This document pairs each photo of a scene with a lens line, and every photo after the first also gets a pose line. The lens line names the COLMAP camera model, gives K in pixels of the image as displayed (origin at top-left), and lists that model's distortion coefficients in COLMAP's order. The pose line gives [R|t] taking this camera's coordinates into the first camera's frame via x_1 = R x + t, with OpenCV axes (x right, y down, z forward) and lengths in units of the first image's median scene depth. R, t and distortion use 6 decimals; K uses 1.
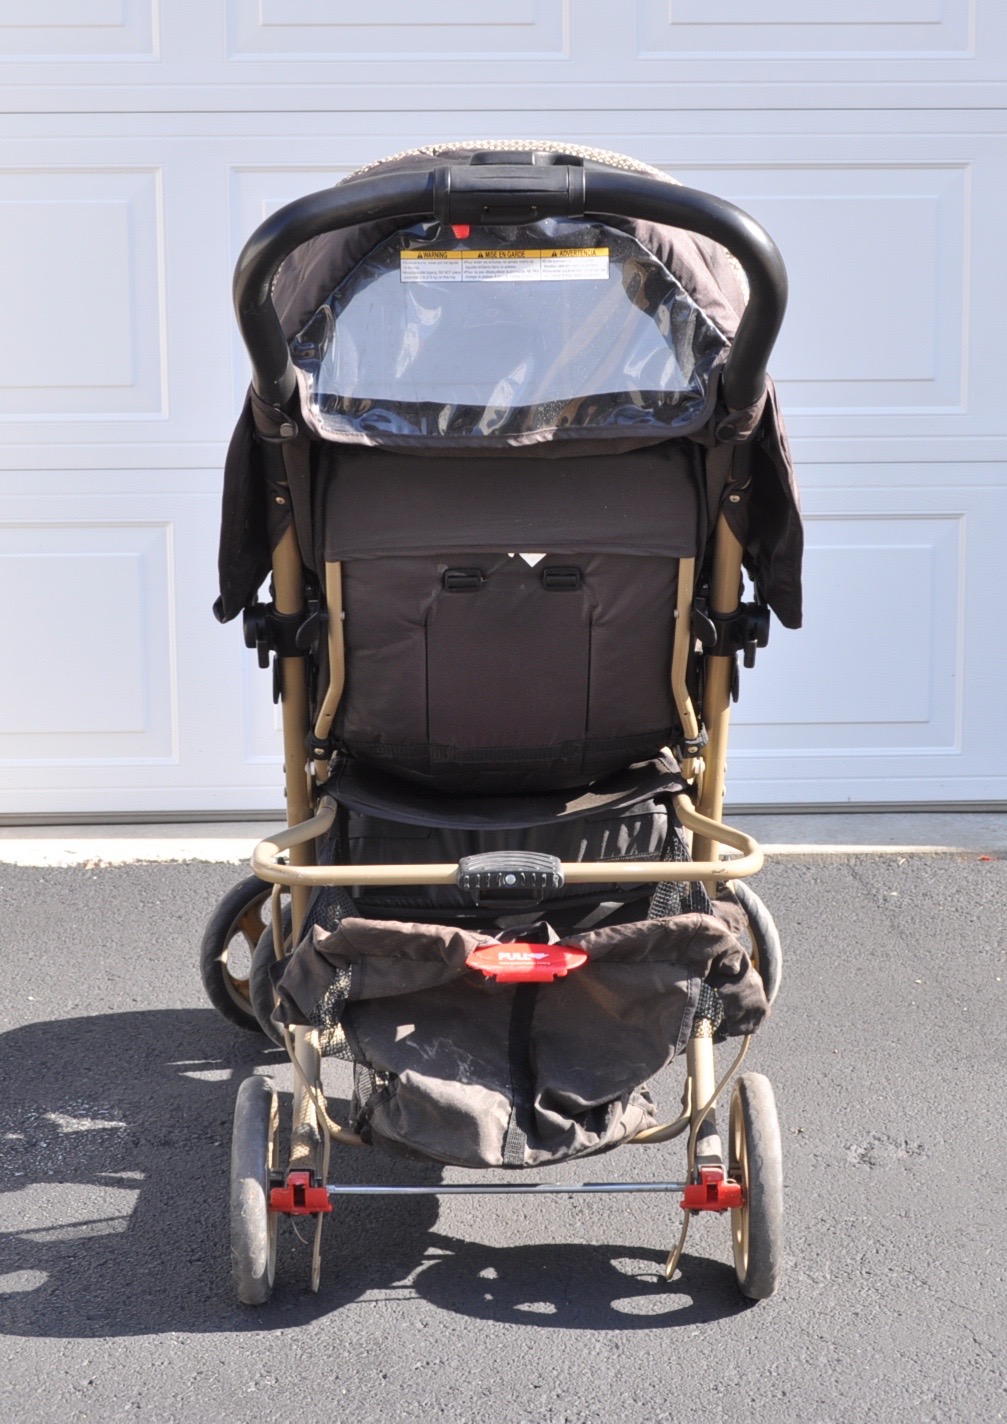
lens RADIAL K [[2185.7, 0, 501.7], [0, 2185.7, 711.4], [0, 0, 1]] dist [-0.020772, 0.000000]
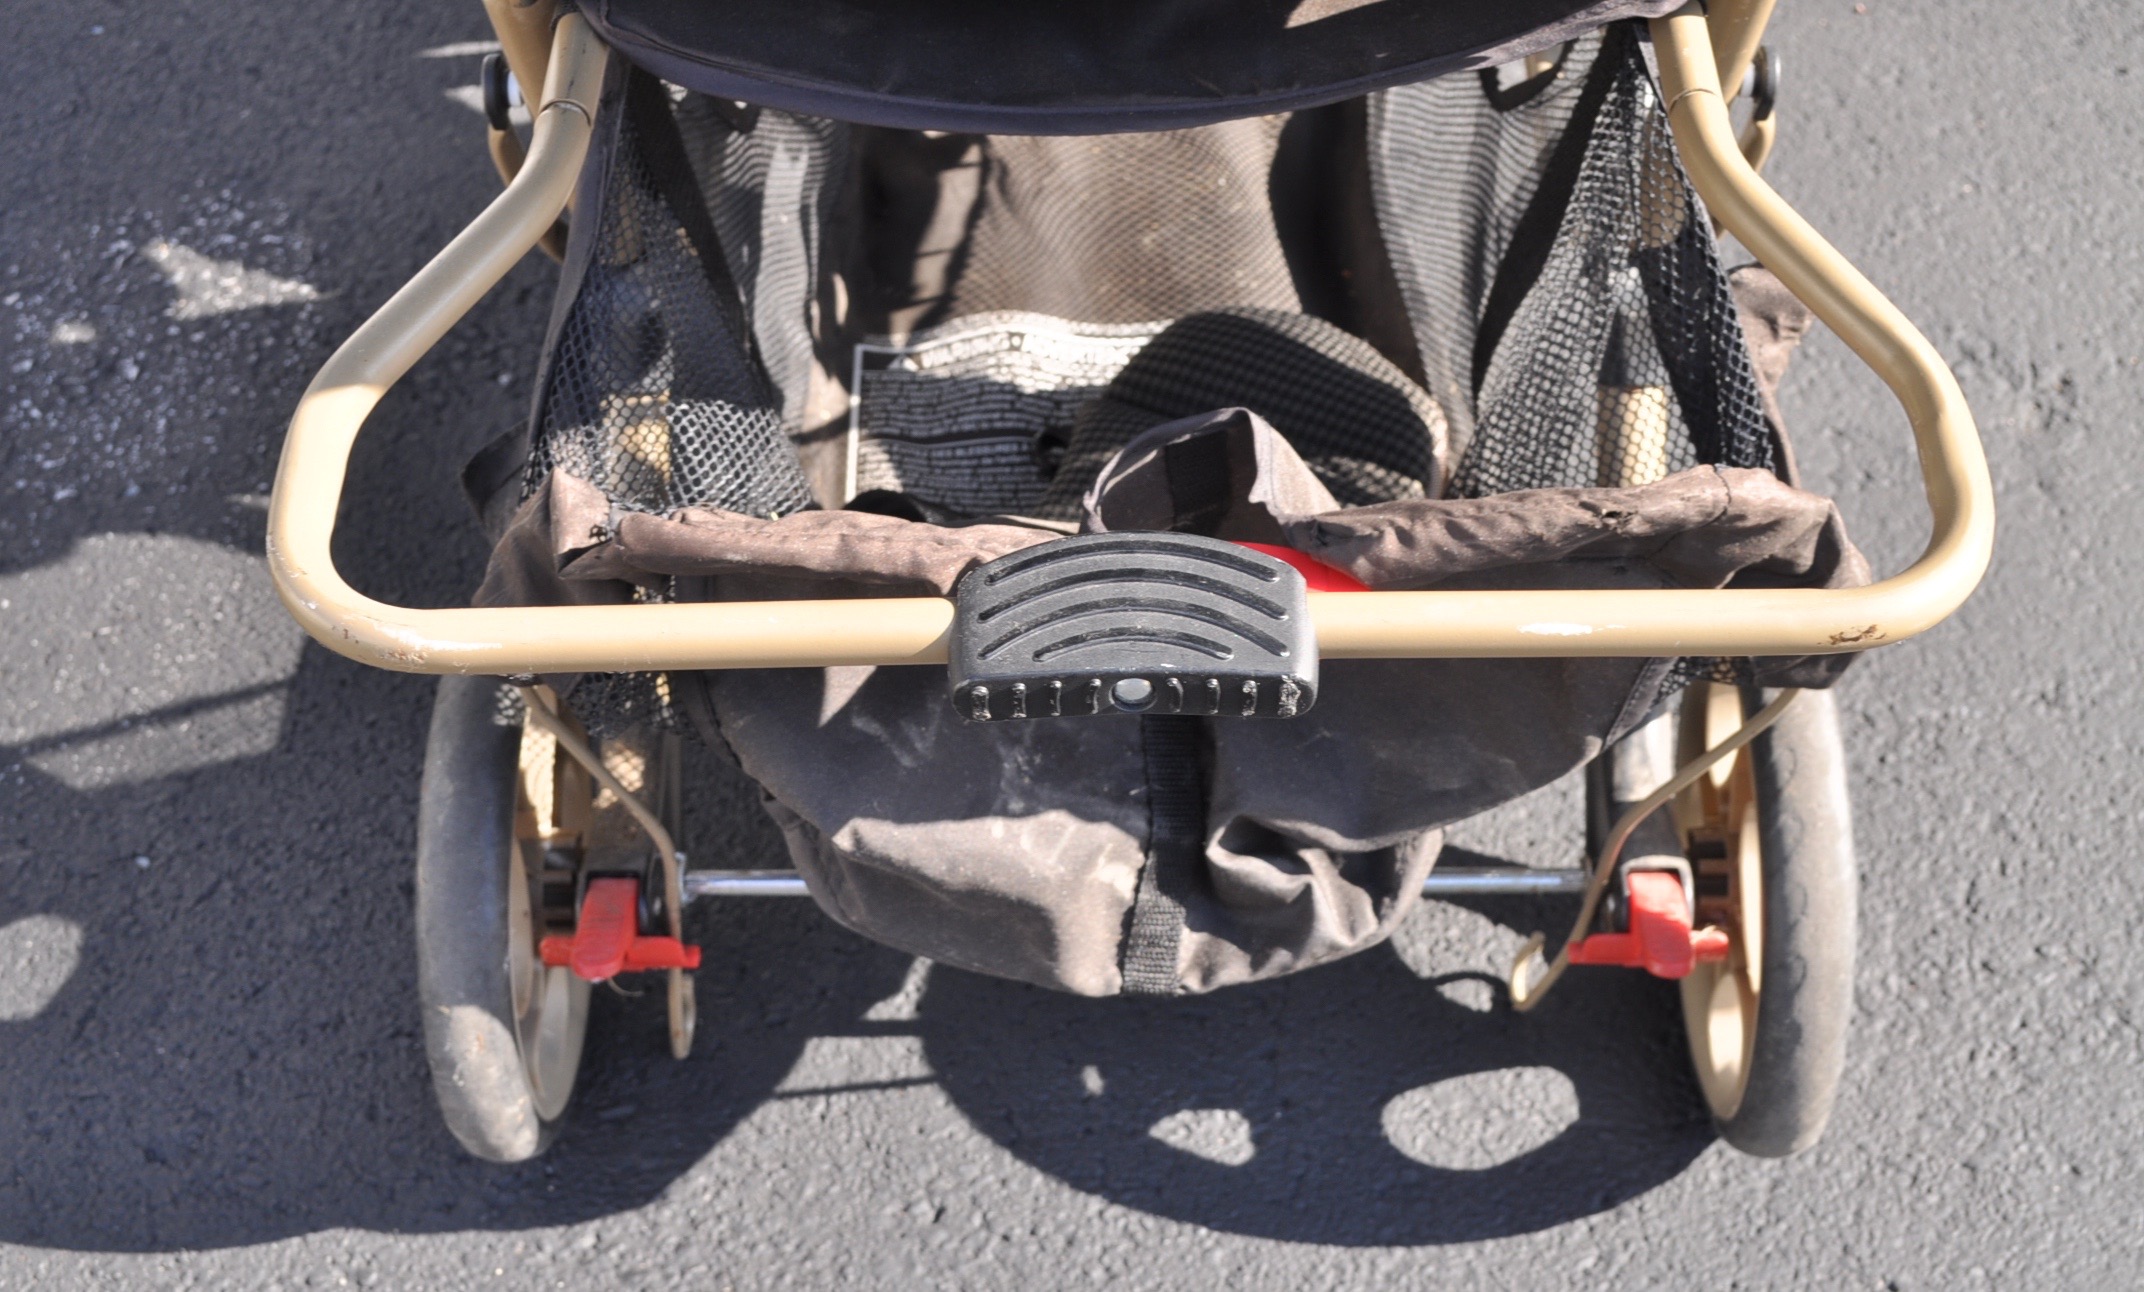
lens RADIAL K [[3009.2, 0, 1083.4], [0, 3009.2, 647.7], [0, 0, 1]] dist [-0.011216, 0.000000]
pose [[0.999706, 0.004862, -0.023775, 0.005671], [0.009113, 0.832808, 0.553488, -0.123382], [0.022491, -0.553541, 0.832518, 0.556872]]
